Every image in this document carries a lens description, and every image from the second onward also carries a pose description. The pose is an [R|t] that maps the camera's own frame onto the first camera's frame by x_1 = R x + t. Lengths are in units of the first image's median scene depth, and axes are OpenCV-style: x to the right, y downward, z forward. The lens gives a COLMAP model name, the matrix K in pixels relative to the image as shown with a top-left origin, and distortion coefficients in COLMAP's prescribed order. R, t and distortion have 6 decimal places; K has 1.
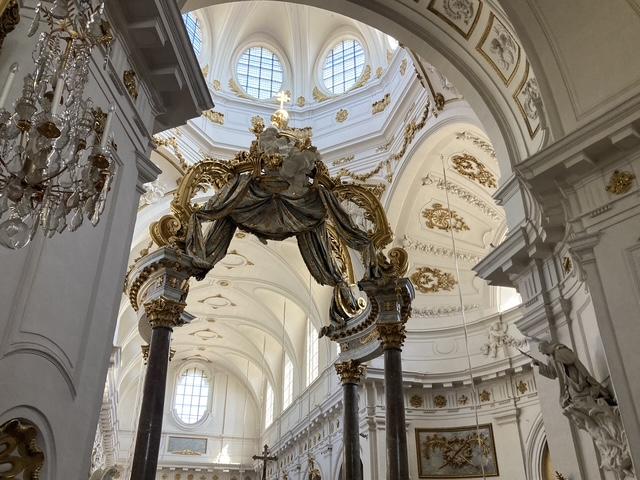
lens RADIAL K [[582.2, 0, 320.0], [0, 582.2, 240.0], [0, 0, 1]] dist [0.086161, -0.018668]
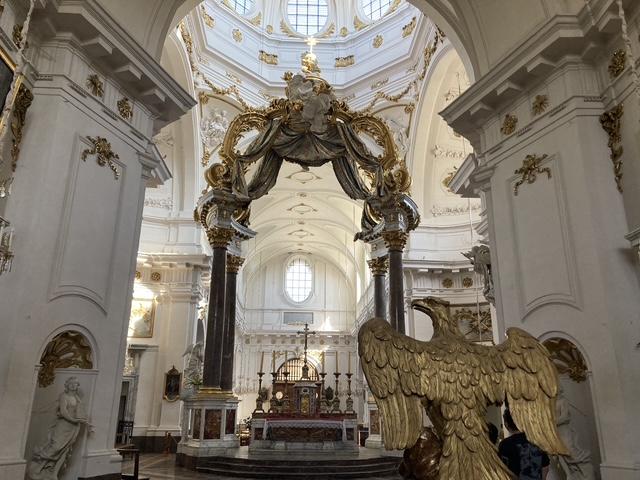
lens RADIAL K [[519.5, 0, 320.0], [0, 519.5, 240.0], [0, 0, 1]] dist [0.054195, -0.004258]
pose [[0.974561, -0.064080, -0.214766, 0.170866], [0.105251, 0.976871, 0.186135, -0.054215], [0.197871, -0.204004, 0.958764, -0.096958]]
